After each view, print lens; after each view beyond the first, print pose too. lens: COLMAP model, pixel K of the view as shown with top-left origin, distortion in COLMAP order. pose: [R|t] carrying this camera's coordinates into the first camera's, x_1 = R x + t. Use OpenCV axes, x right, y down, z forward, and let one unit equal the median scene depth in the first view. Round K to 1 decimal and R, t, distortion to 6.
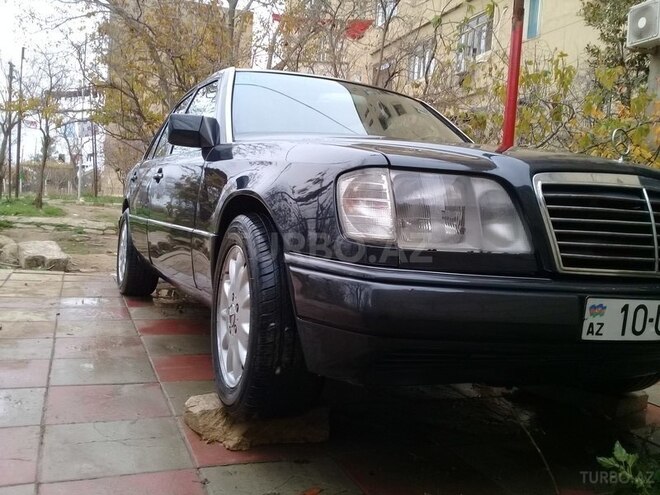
lens RADIAL K [[608.1, 0, 330.0], [0, 608.1, 247.5], [0, 0, 1]] dist [0.069899, -0.146462]
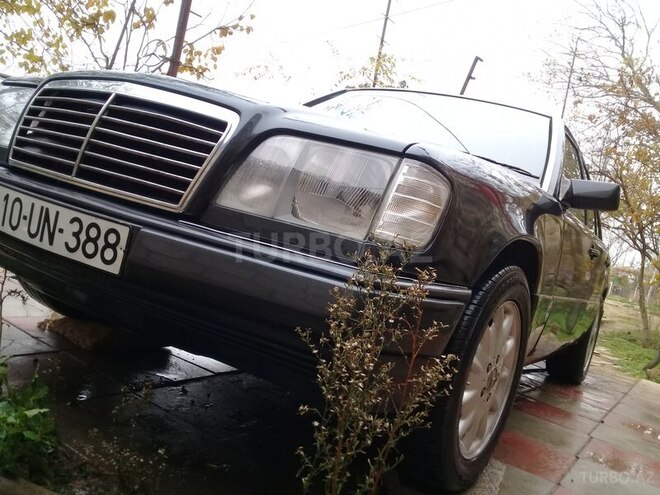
lens RADIAL K [[608.1, 0, 330.0], [0, 608.1, 247.5], [0, 0, 1]] dist [0.069899, -0.146462]
pose [[0.577248, 0.107060, -0.809520, 1.572168], [-0.250495, 0.966786, -0.050763, 0.095804], [0.777198, 0.232084, 0.584893, 0.843334]]
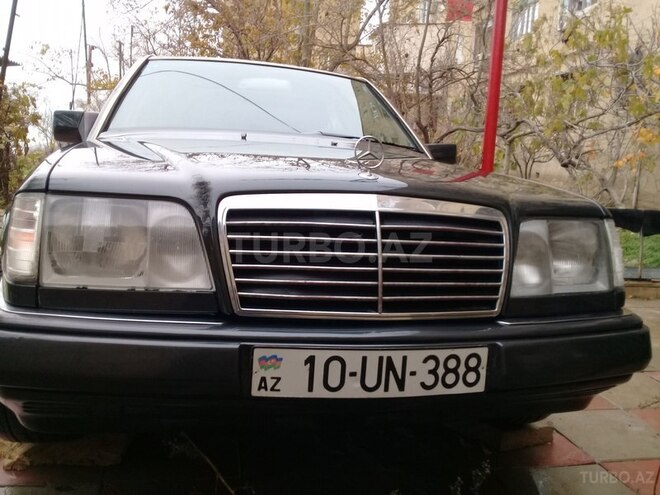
lens RADIAL K [[608.1, 0, 330.0], [0, 608.1, 247.5], [0, 0, 1]] dist [0.069899, -0.146462]
pose [[0.981610, 0.014662, -0.190332, 0.660455], [-0.004247, 0.998477, 0.055014, -0.099528], [0.190849, -0.053194, 0.980177, 0.197972]]
